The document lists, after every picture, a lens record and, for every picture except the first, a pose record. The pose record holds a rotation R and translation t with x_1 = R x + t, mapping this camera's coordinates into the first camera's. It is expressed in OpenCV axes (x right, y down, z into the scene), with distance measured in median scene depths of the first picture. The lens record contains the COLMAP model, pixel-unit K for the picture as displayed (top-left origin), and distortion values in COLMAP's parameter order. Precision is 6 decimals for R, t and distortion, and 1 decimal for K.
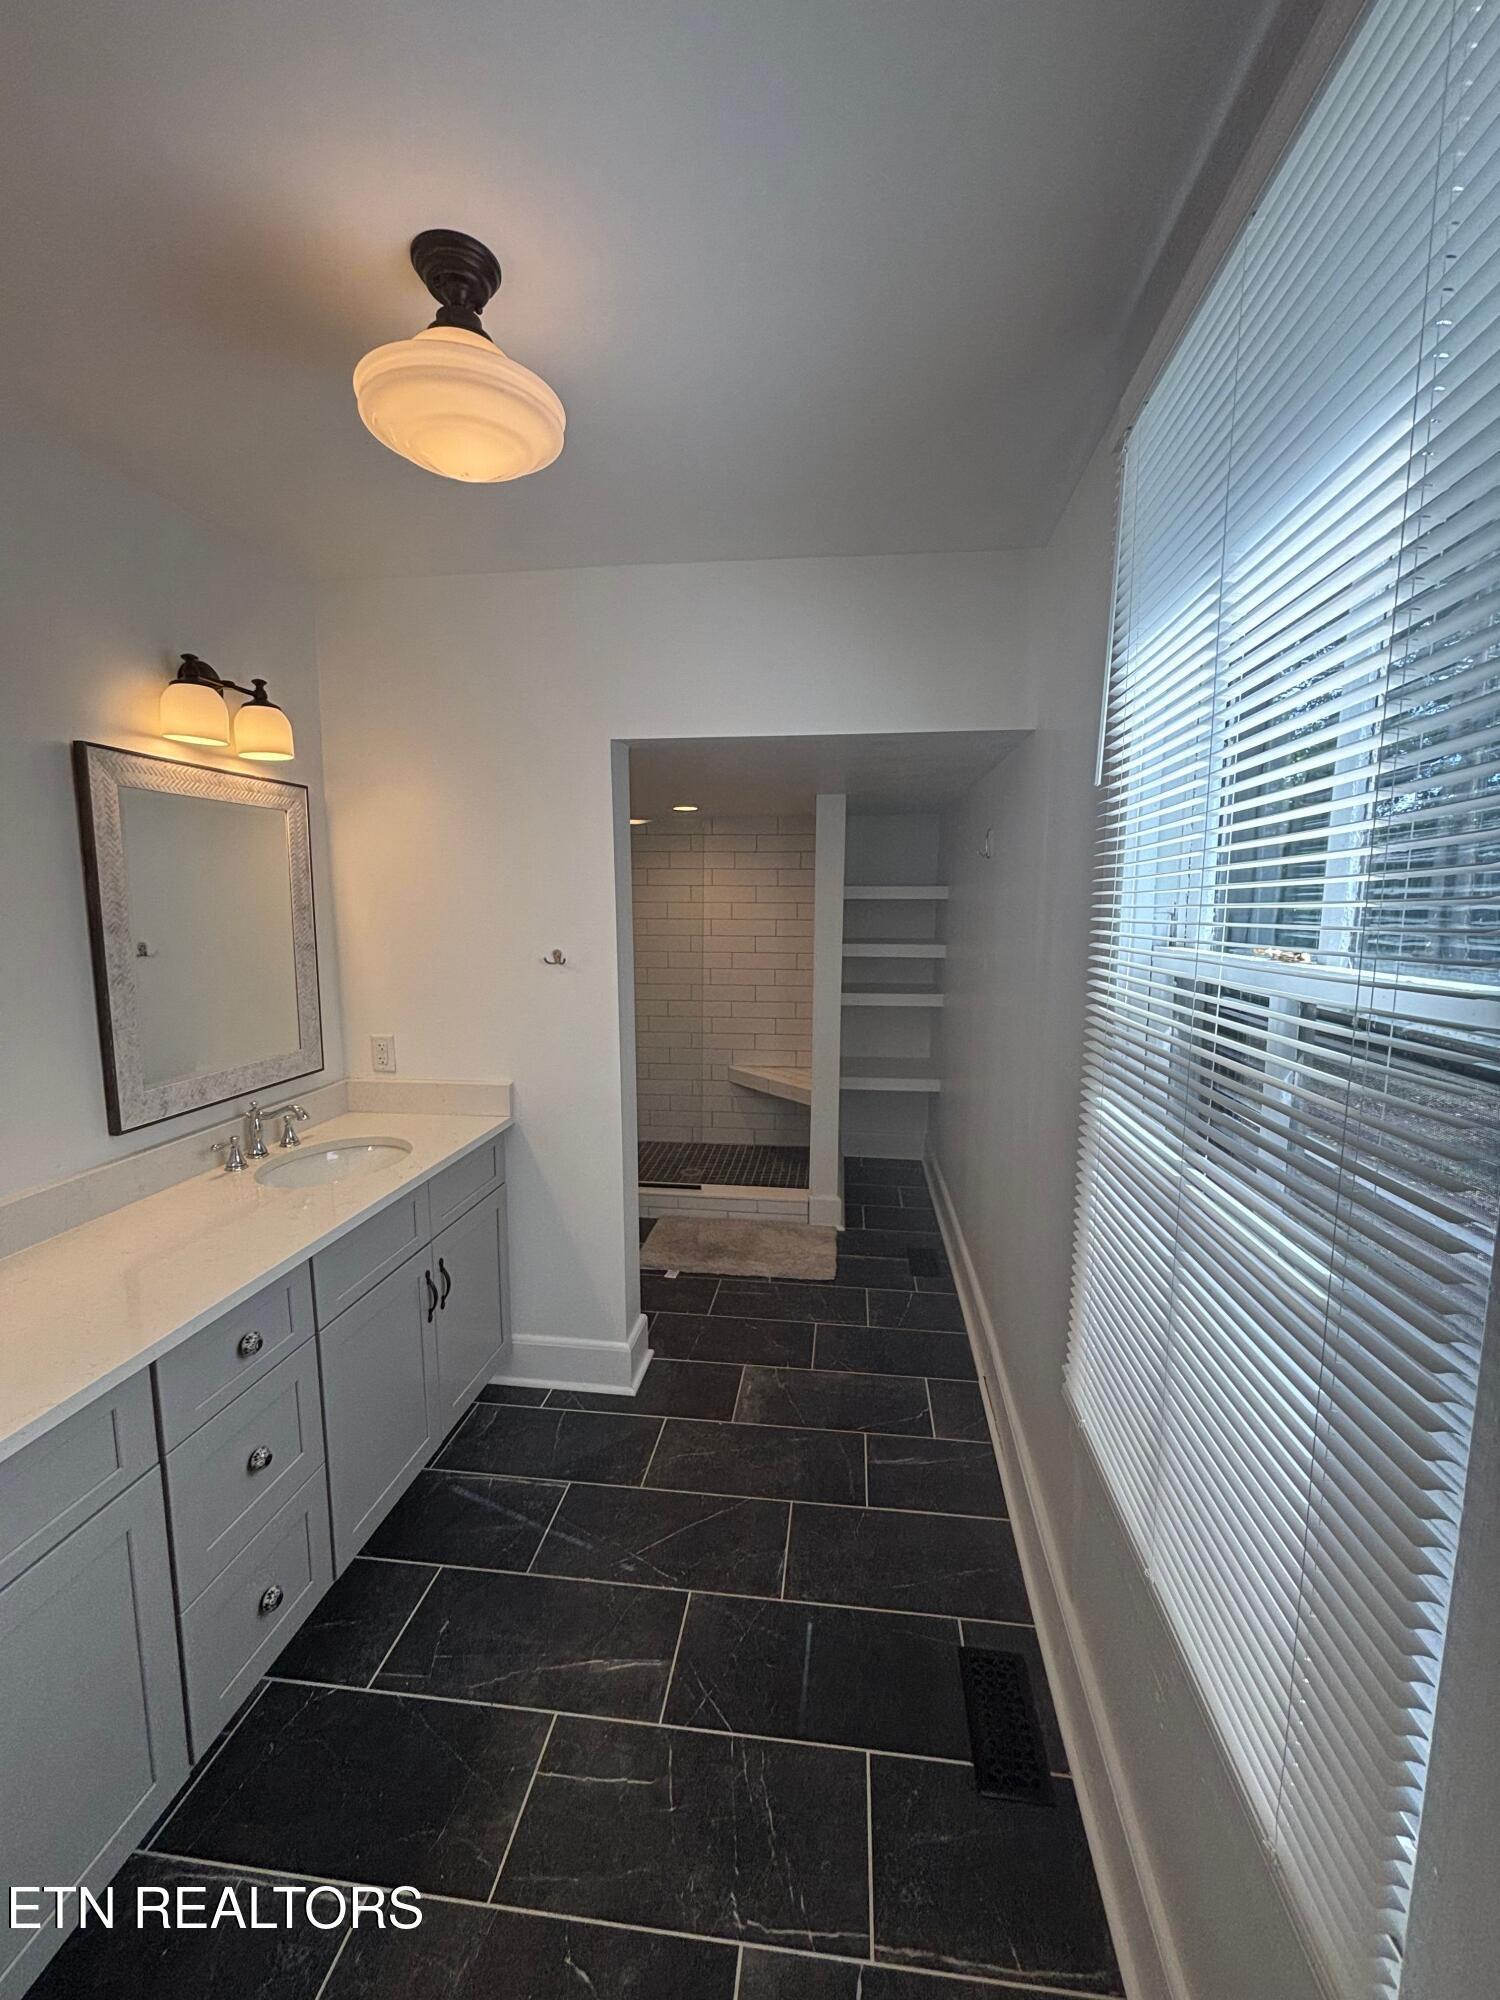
lens RADIAL K [[804.5, 0, 755.8], [0, 804.5, 992.7], [0, 0, 1]] dist [0.009080, -0.000245]
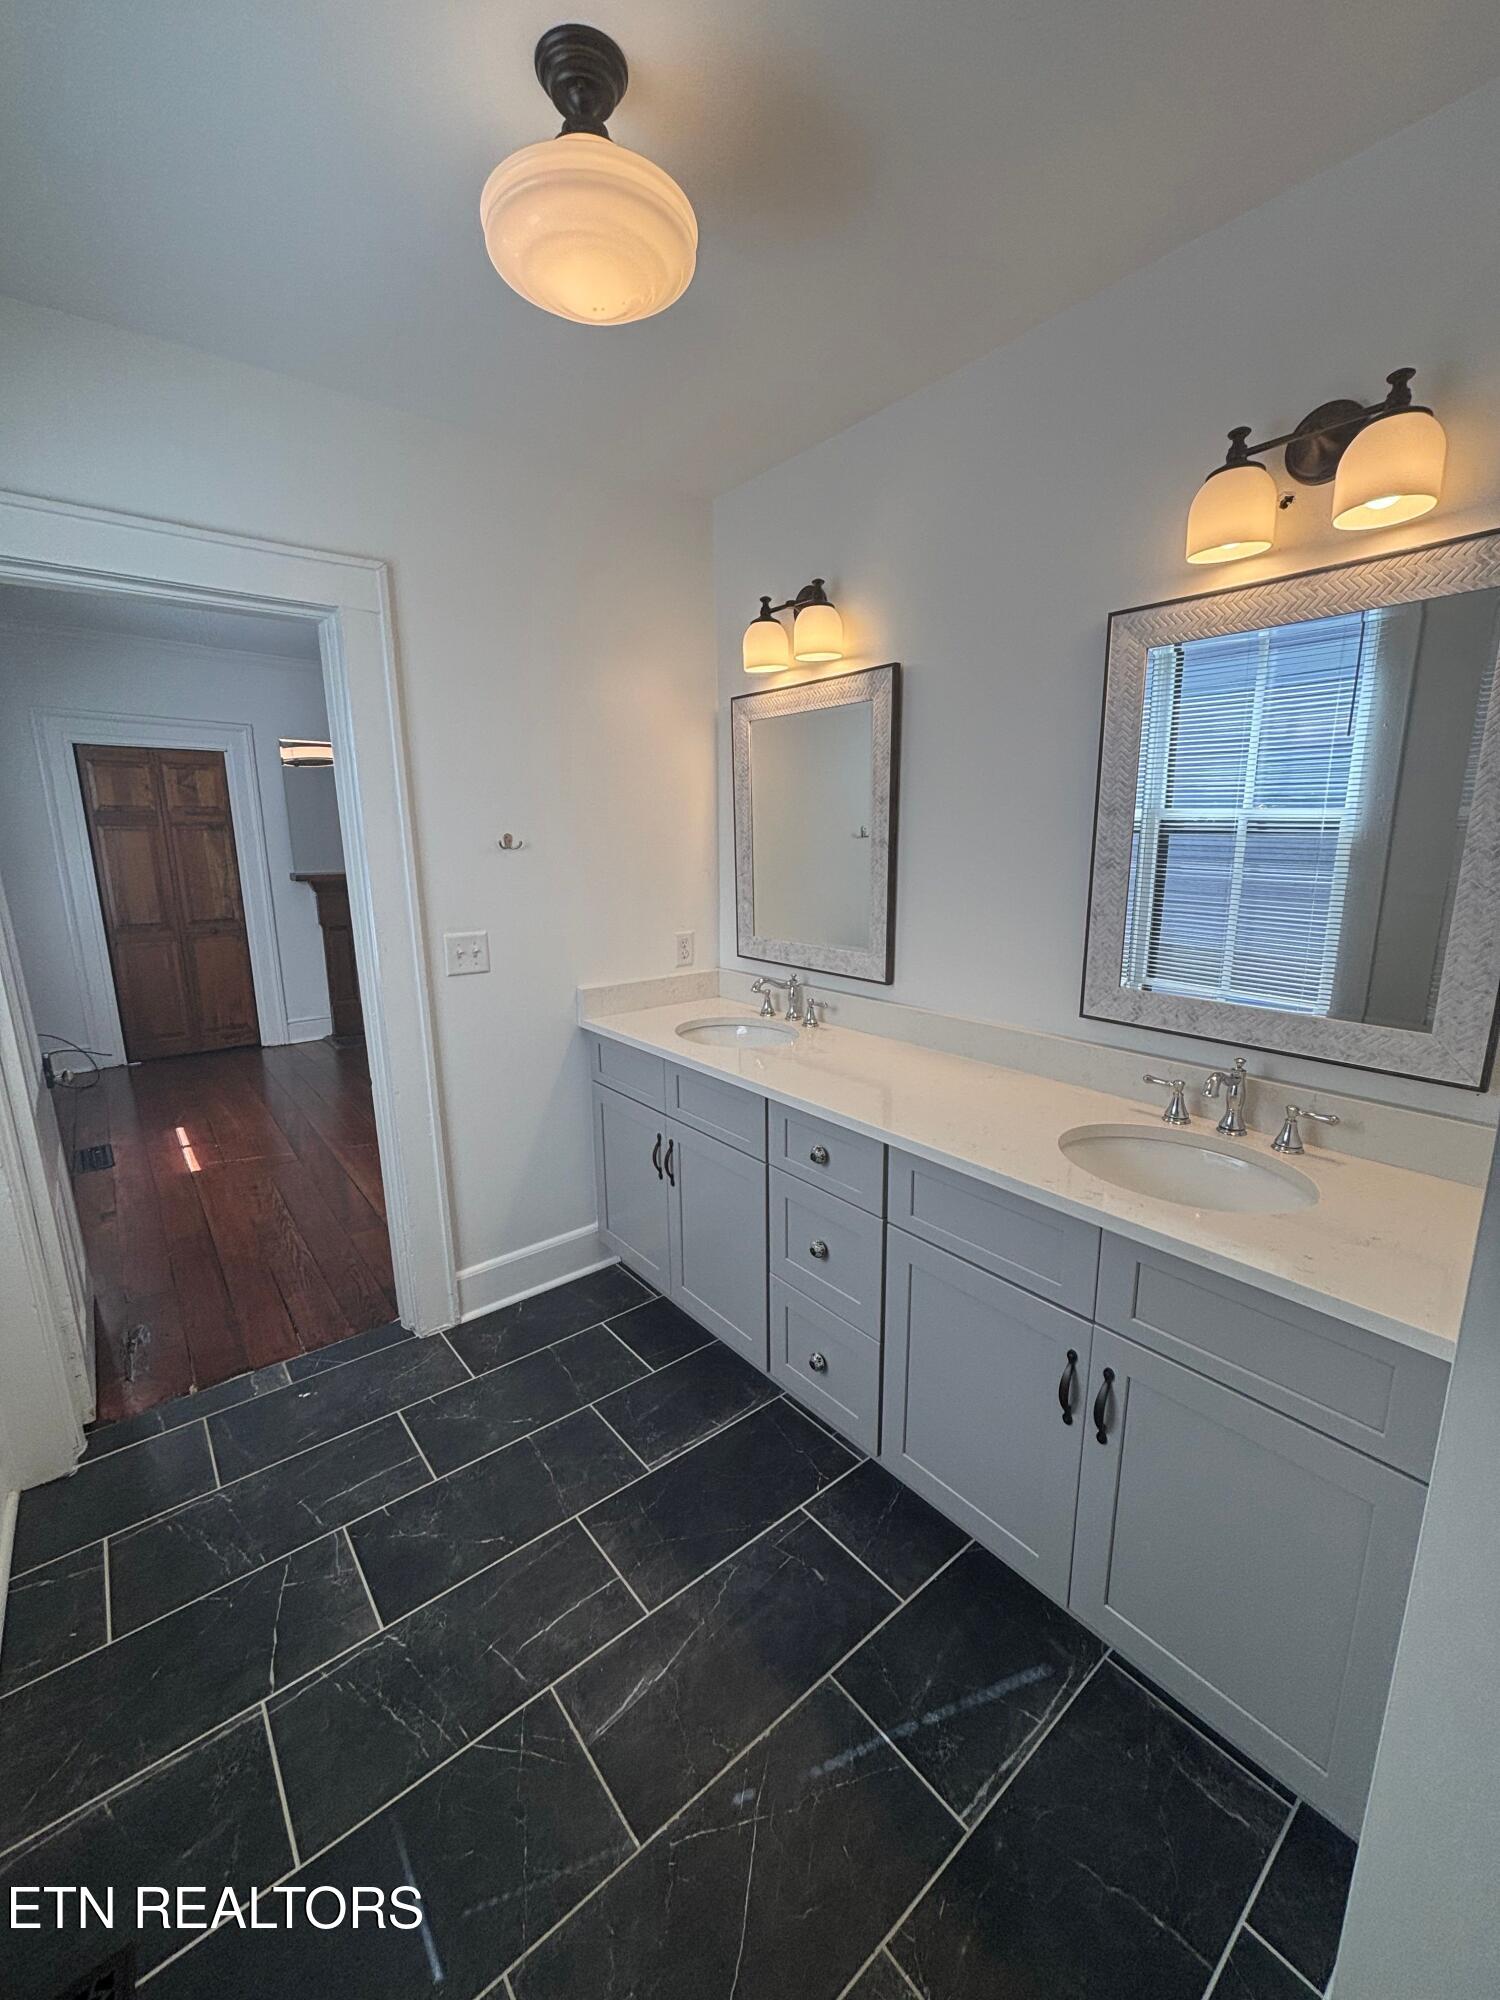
lens RADIAL K [[804.5, 0, 755.8], [0, 804.5, 992.7], [0, 0, 1]] dist [0.009080, -0.000245]
pose [[-0.695689, 0.156617, -0.701062, 0.215671], [-0.059907, 0.959894, 0.273889, -0.115768], [0.715841, 0.232540, -0.658405, 1.403766]]
